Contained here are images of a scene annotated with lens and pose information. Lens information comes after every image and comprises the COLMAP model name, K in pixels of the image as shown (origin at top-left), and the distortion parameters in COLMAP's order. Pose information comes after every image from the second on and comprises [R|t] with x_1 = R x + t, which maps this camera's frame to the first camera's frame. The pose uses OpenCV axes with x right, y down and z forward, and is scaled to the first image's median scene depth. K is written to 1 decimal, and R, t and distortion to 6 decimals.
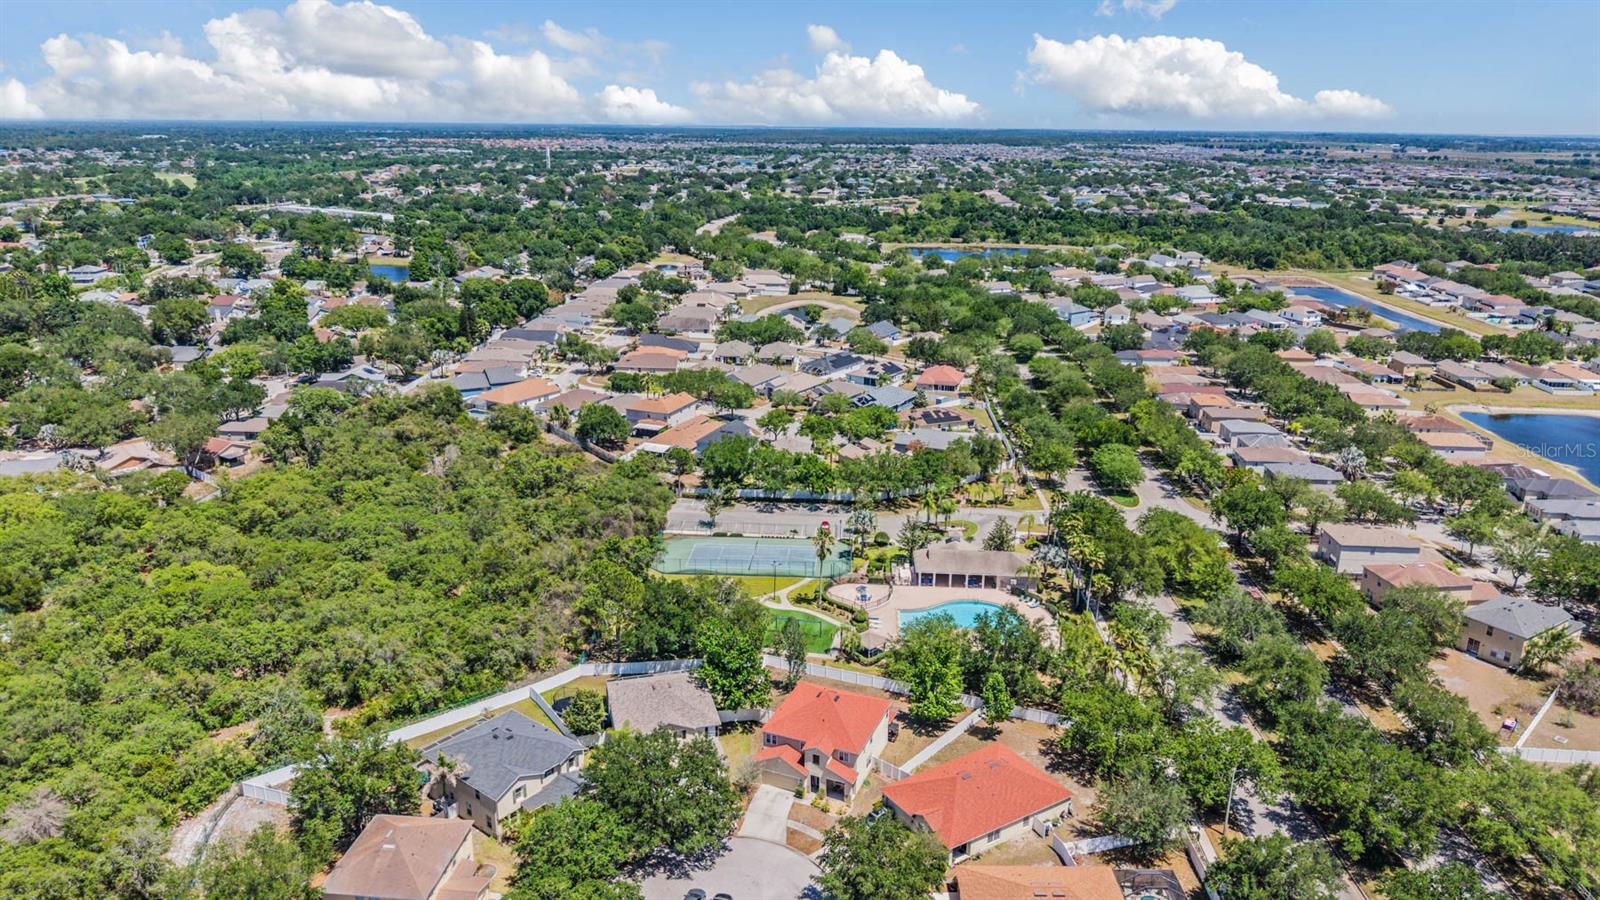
lens RADIAL K [[1078.5, 0, 808.3], [0, 1078.5, 453.3], [0, 0, 1]] dist [0.035074, -0.048232]
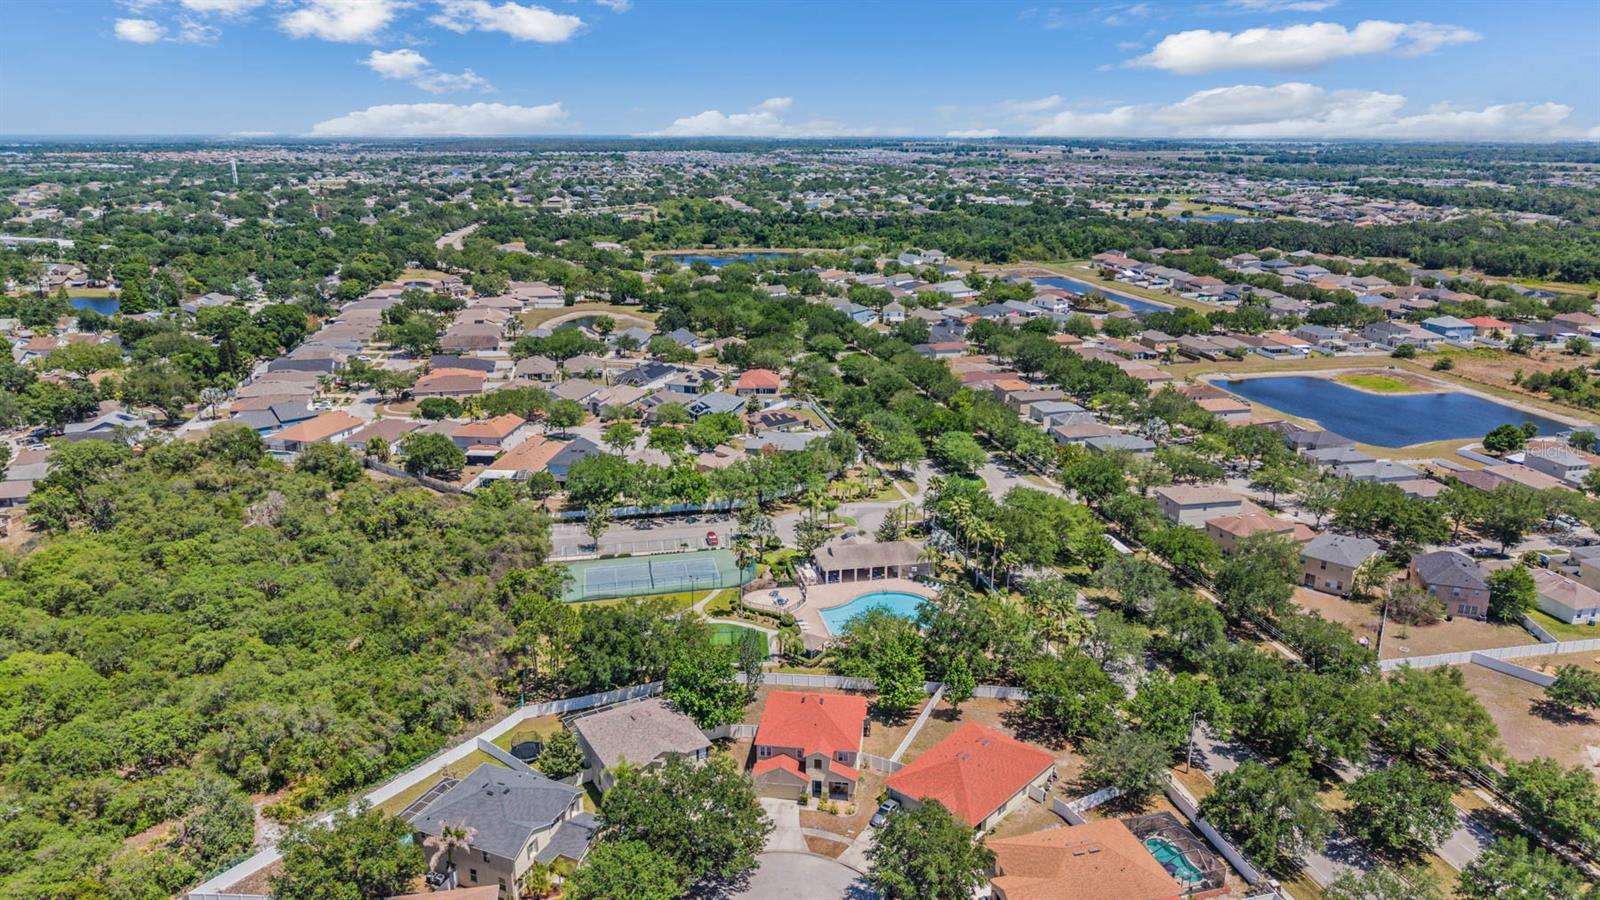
lens RADIAL K [[1078.5, 0, 808.3], [0, 1078.5, 453.3], [0, 0, 1]] dist [0.035074, -0.048232]
pose [[0.964004, -0.084543, 0.252087, -0.099519], [0.085988, 0.996282, 0.005302, -0.004322], [-0.251598, 0.016565, 0.967690, 0.011667]]
